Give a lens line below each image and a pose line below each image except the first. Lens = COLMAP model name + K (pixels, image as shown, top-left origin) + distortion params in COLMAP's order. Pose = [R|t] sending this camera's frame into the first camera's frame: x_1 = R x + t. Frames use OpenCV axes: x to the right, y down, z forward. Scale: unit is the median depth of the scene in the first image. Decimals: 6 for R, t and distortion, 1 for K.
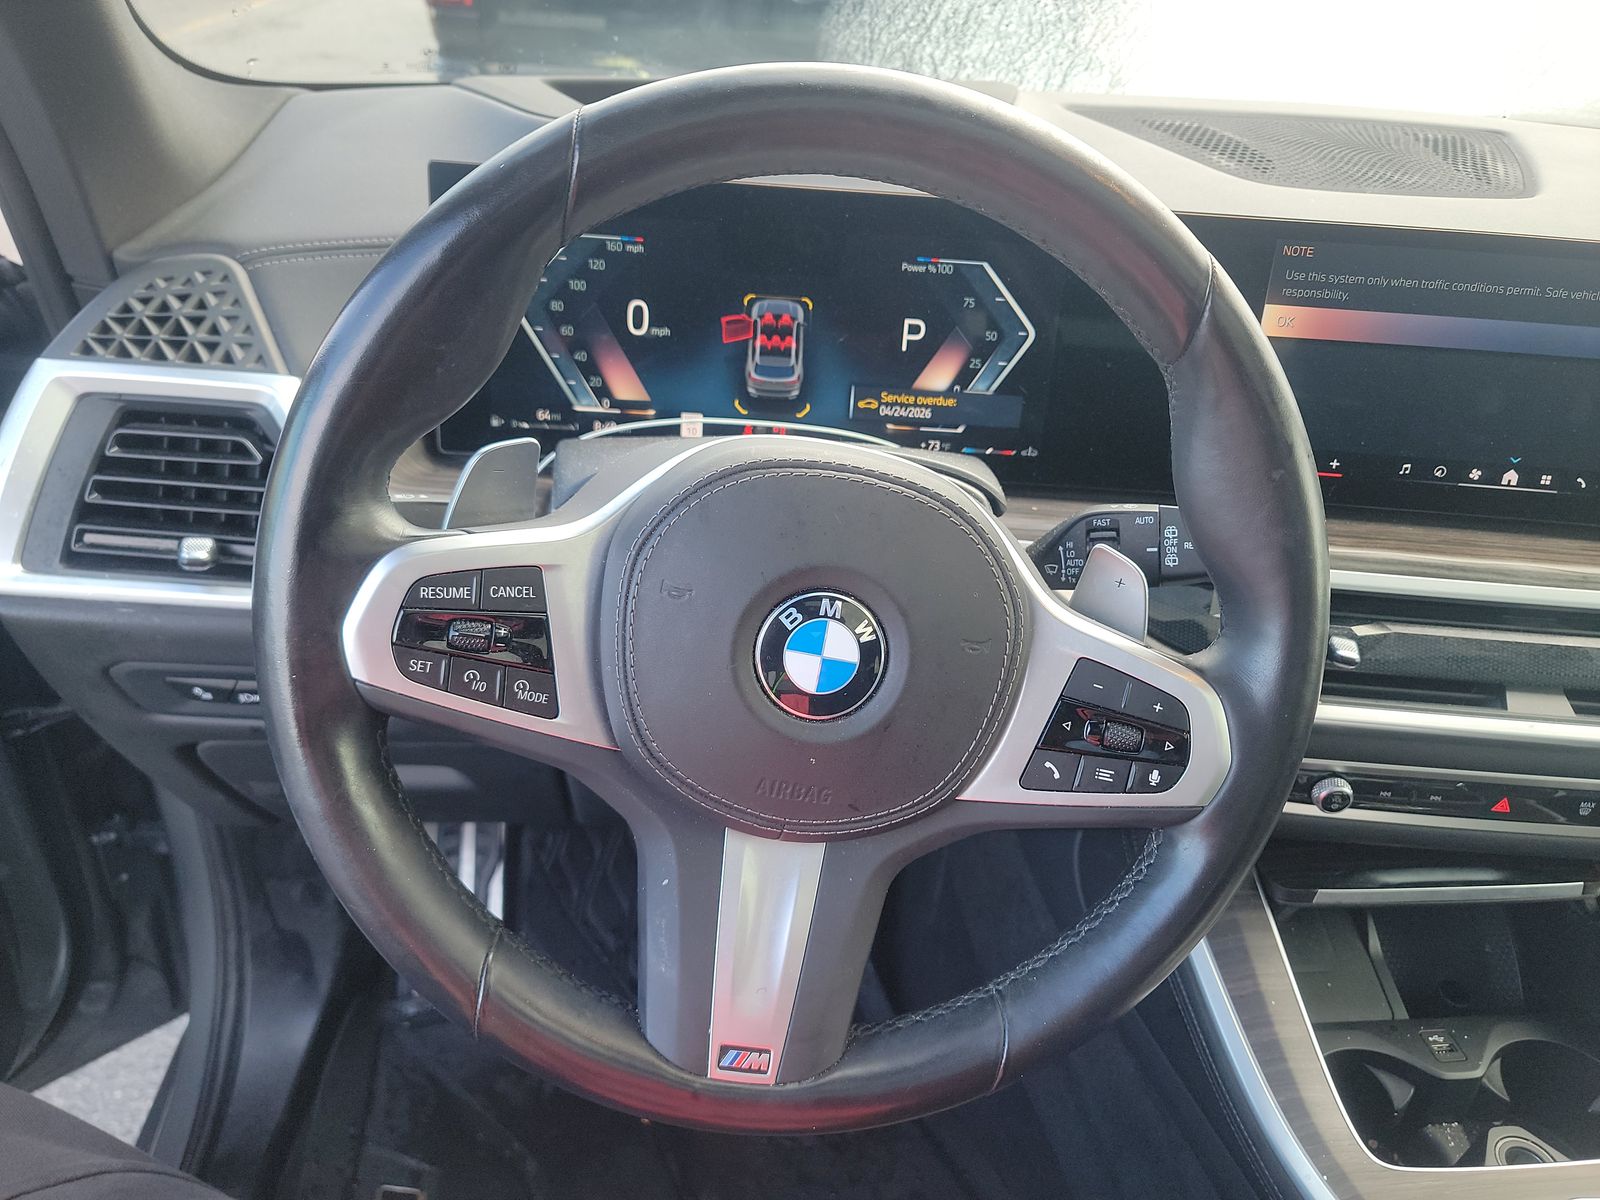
lens RADIAL K [[1117.2, 0, 800.0], [0, 1117.2, 600.0], [0, 0, 1]] dist [0.061676, -0.049648]
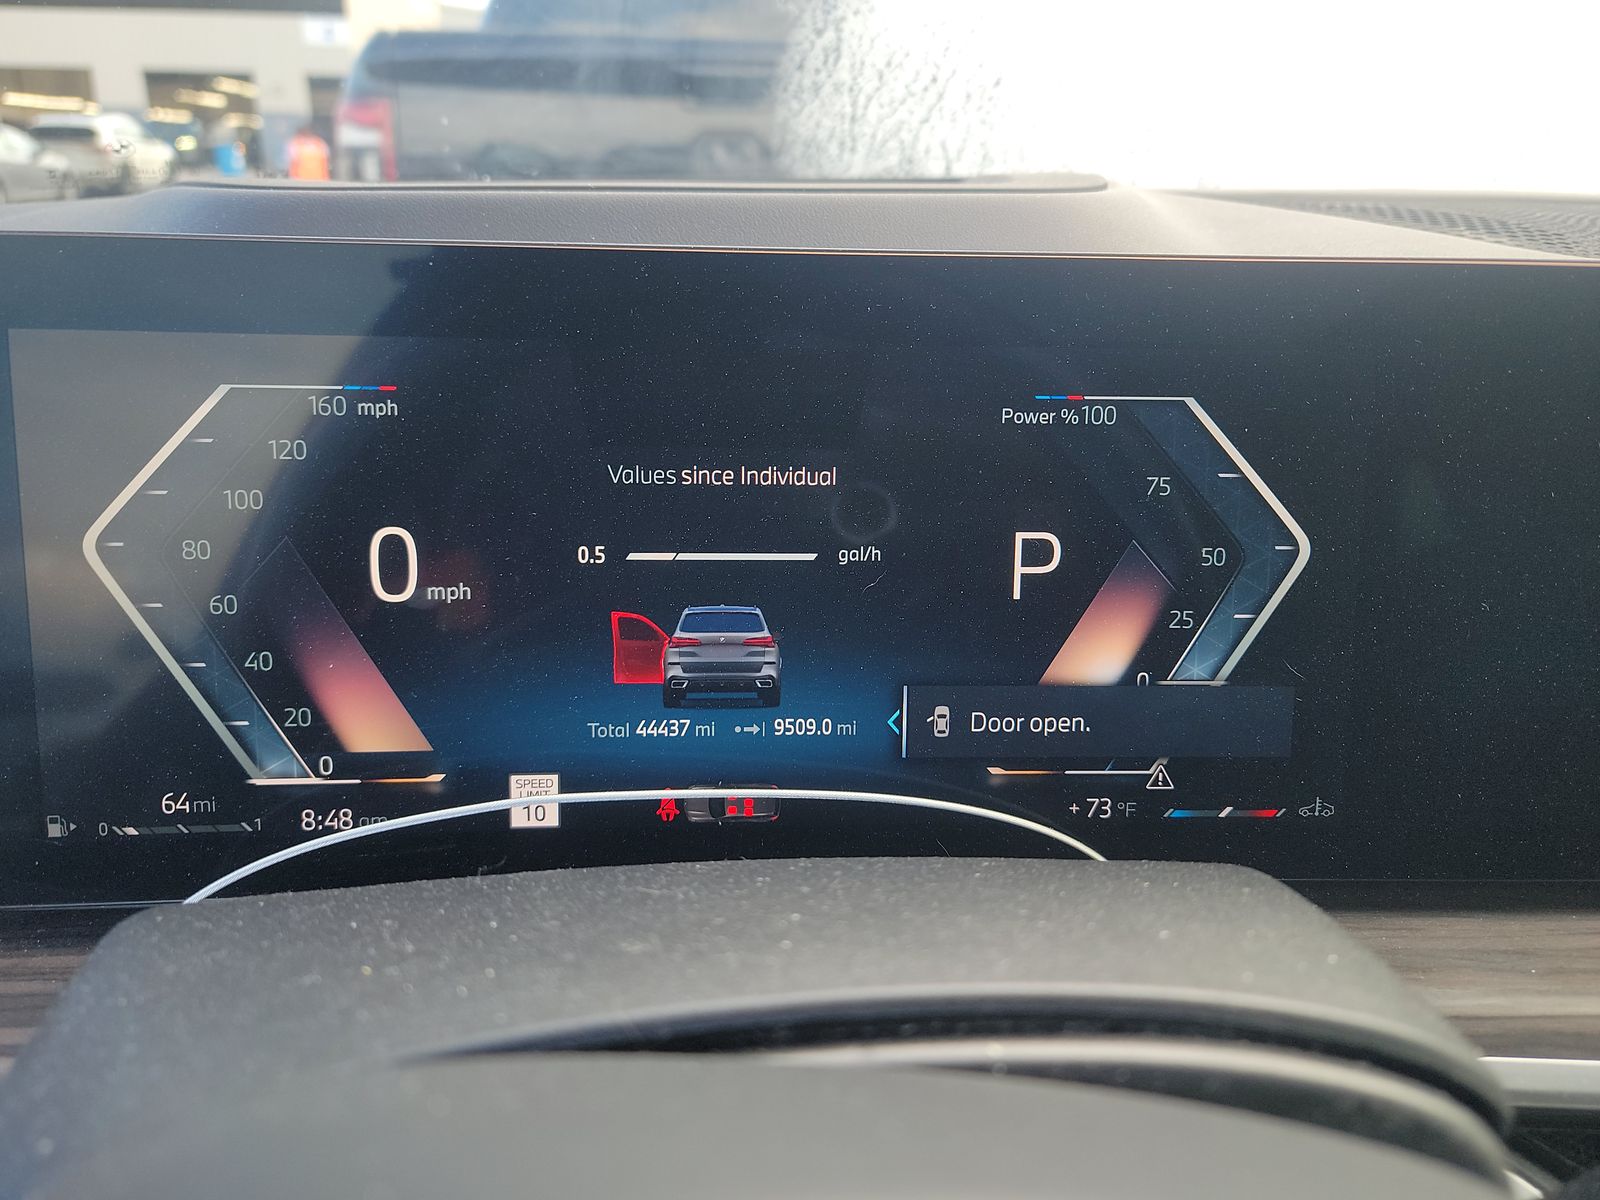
lens RADIAL K [[1117.2, 0, 800.0], [0, 1117.2, 600.0], [0, 0, 1]] dist [0.061676, -0.049648]
pose [[0.997718, -0.060384, 0.030193, -0.004450], [0.064949, 0.980558, -0.185167, -0.145157], [-0.018425, 0.186706, 0.982243, 0.564640]]
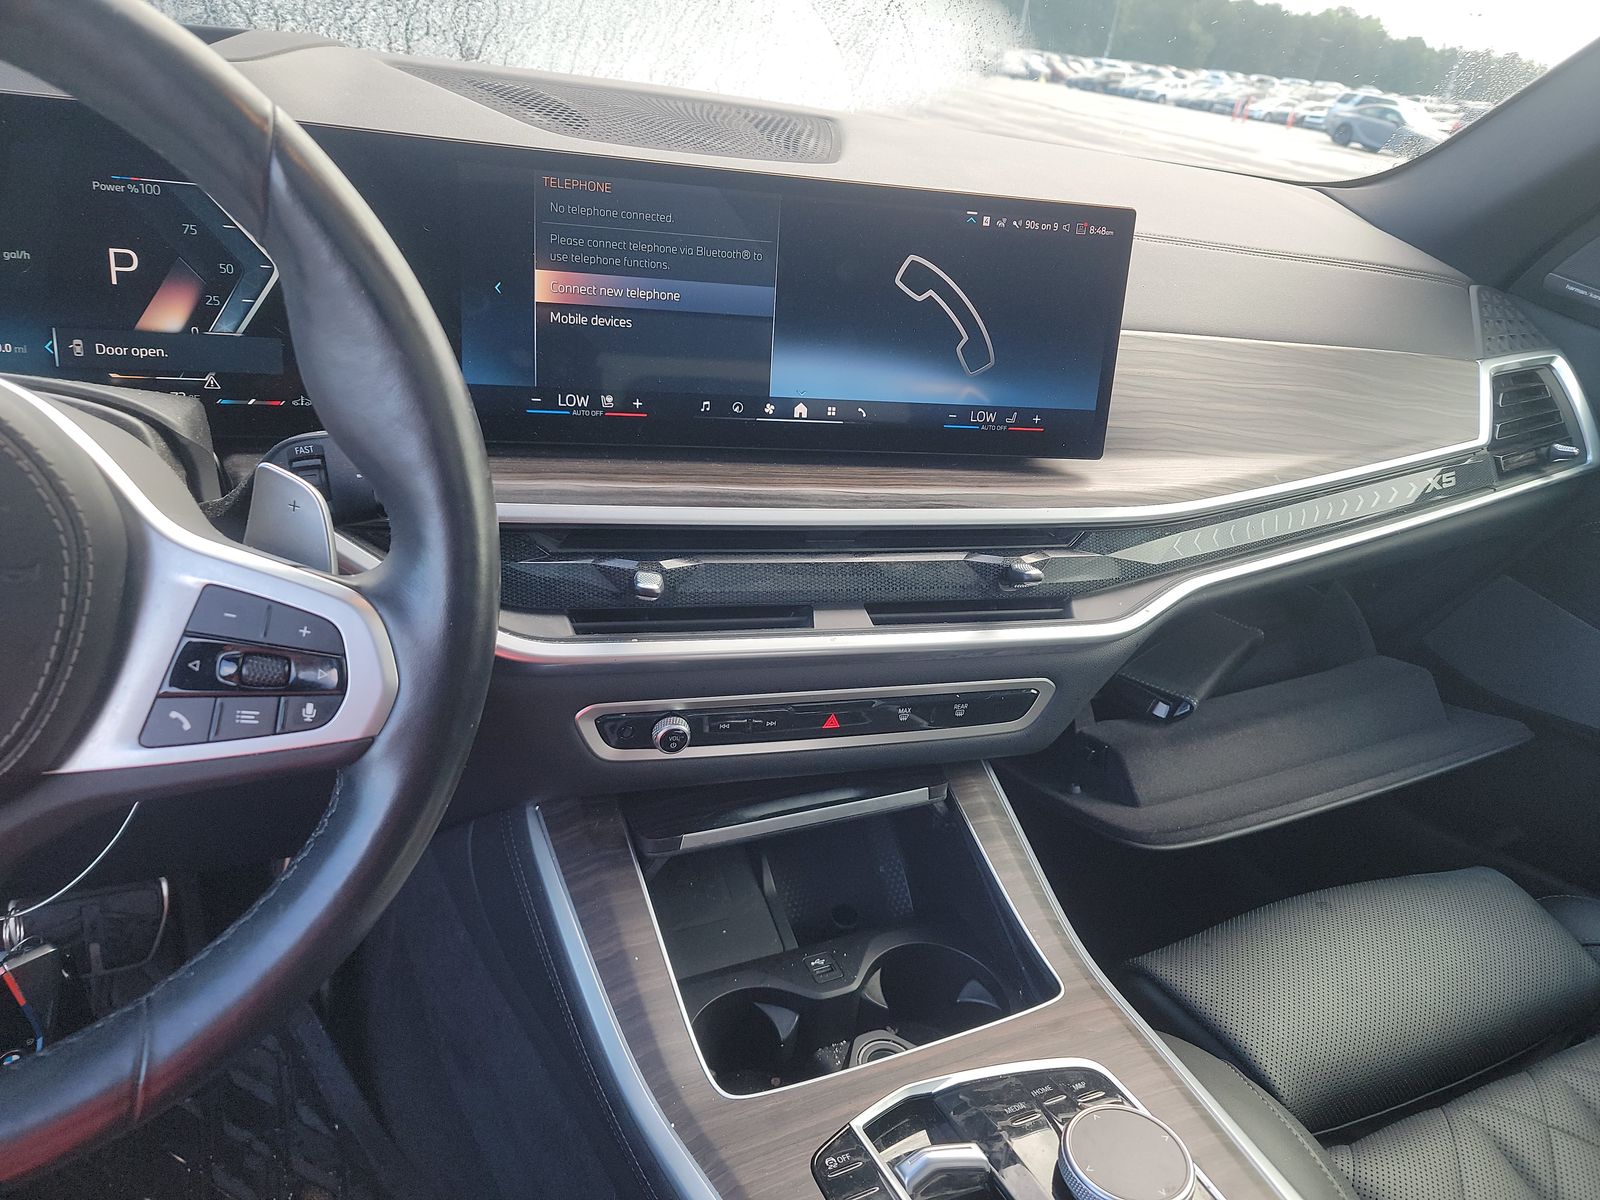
lens RADIAL K [[1117.2, 0, 800.0], [0, 1117.2, 600.0], [0, 0, 1]] dist [0.061676, -0.049648]
pose [[0.940967, -0.097805, 0.324061, 0.274647], [0.111830, 0.993416, -0.024895, 0.093653], [-0.319492, 0.059665, 0.945709, 0.029943]]
